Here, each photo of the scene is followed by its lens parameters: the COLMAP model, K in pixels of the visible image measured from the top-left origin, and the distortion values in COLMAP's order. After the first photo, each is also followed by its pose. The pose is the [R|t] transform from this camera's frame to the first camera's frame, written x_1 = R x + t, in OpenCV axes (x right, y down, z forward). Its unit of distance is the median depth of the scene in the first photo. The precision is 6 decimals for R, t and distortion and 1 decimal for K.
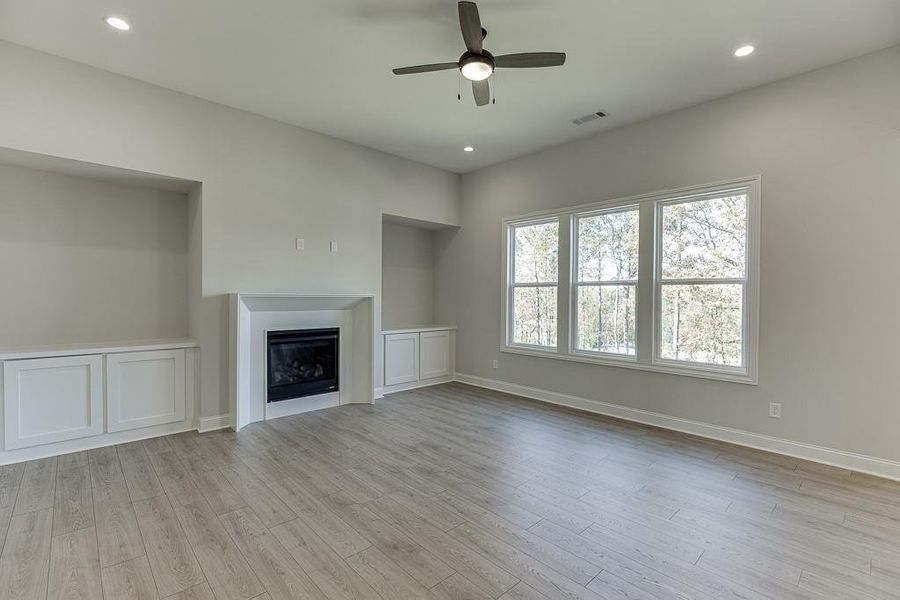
lens RADIAL K [[409.2, 0, 456.4], [0, 409.2, 302.0], [0, 0, 1]] dist [-0.002360, -0.000351]
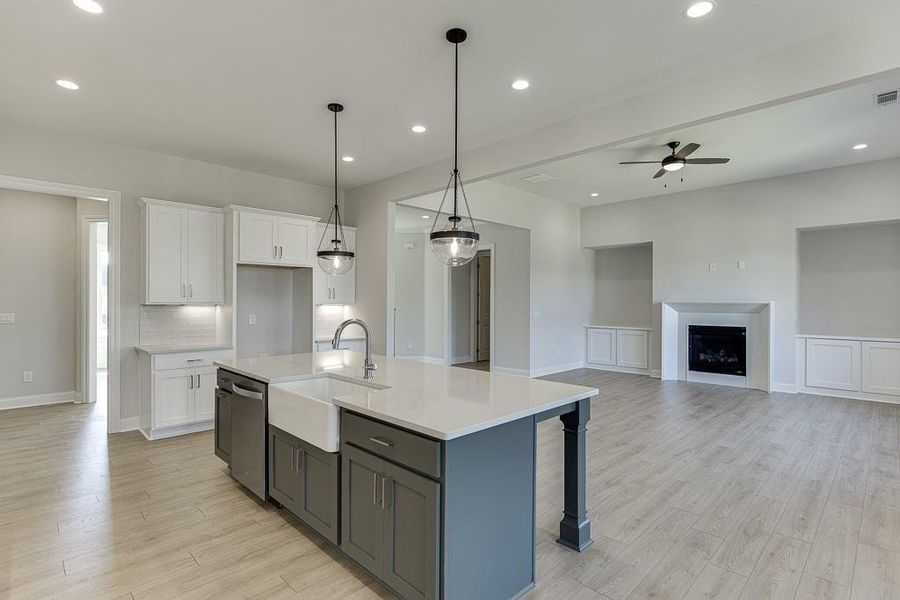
lens RADIAL K [[441.4, 0, 456.5], [0, 441.4, 302.5], [0, 0, 1]] dist [-0.010039, 0.000047]
pose [[0.029348, -0.004963, -0.999557, 1.124951], [-0.013797, 0.999890, -0.005370, 0.004921], [0.999474, 0.013949, 0.029276, 0.048443]]
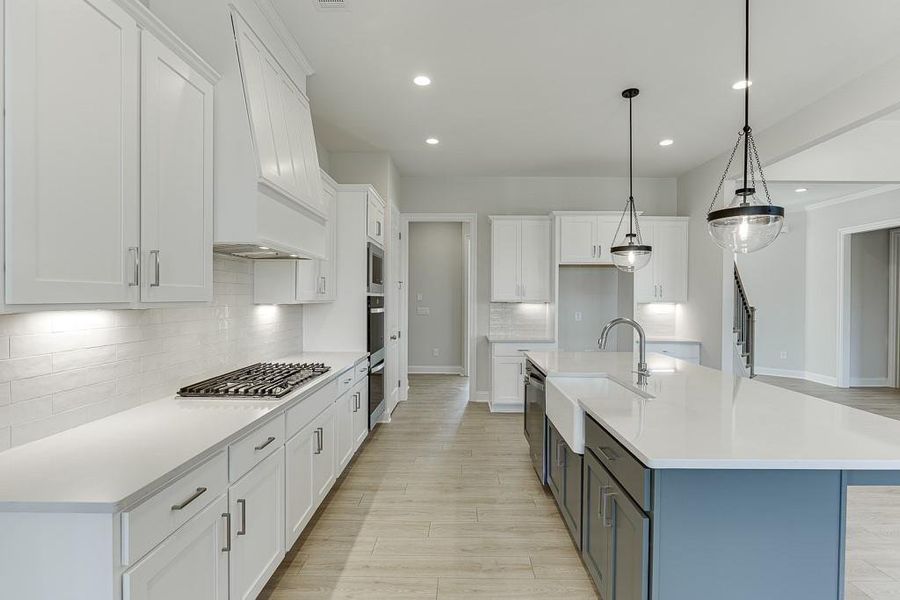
lens RADIAL K [[441.4, 0, 456.5], [0, 441.4, 302.5], [0, 0, 1]] dist [-0.010039, 0.000047]
pose [[-0.696625, -0.004080, -0.717424, 1.068905], [-0.016882, 0.999800, 0.010706, 0.004073], [0.717237, 0.019570, -0.696555, 0.156129]]
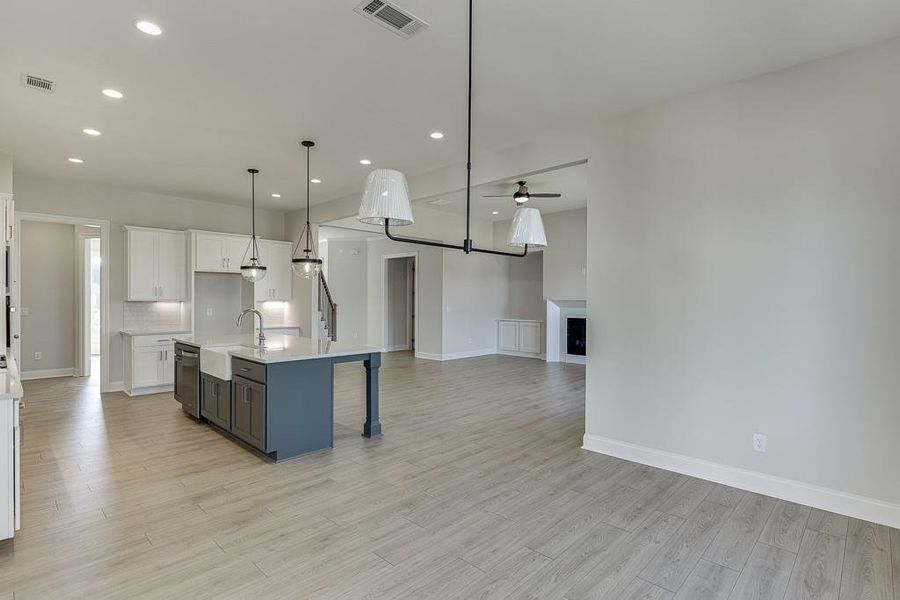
lens RADIAL K [[441.4, 0, 456.5], [0, 441.4, 302.5], [0, 0, 1]] dist [-0.010039, 0.000047]
pose [[0.049333, 0.000789, -0.998782, 1.530807], [-0.013941, 0.999903, 0.000101, 0.004004], [0.998685, 0.013919, 0.049339, 0.331685]]
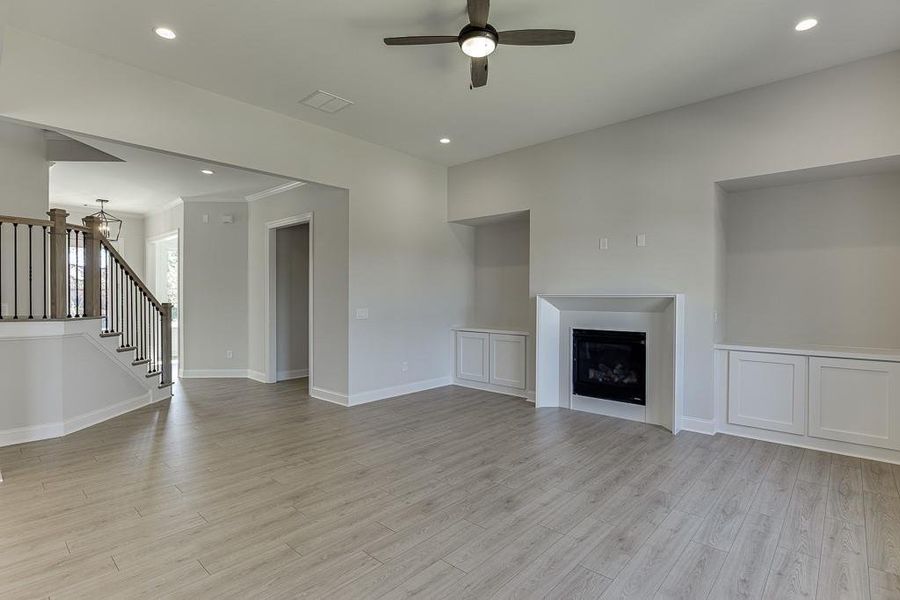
lens RADIAL K [[441.4, 0, 456.5], [0, 441.4, 302.5], [0, 0, 1]] dist [-0.010039, 0.000047]
pose [[0.080415, 0.007245, -0.996735, 0.640363], [-0.013479, 0.999890, 0.006180, -0.001827], [0.996670, 0.012938, 0.080504, 0.550197]]
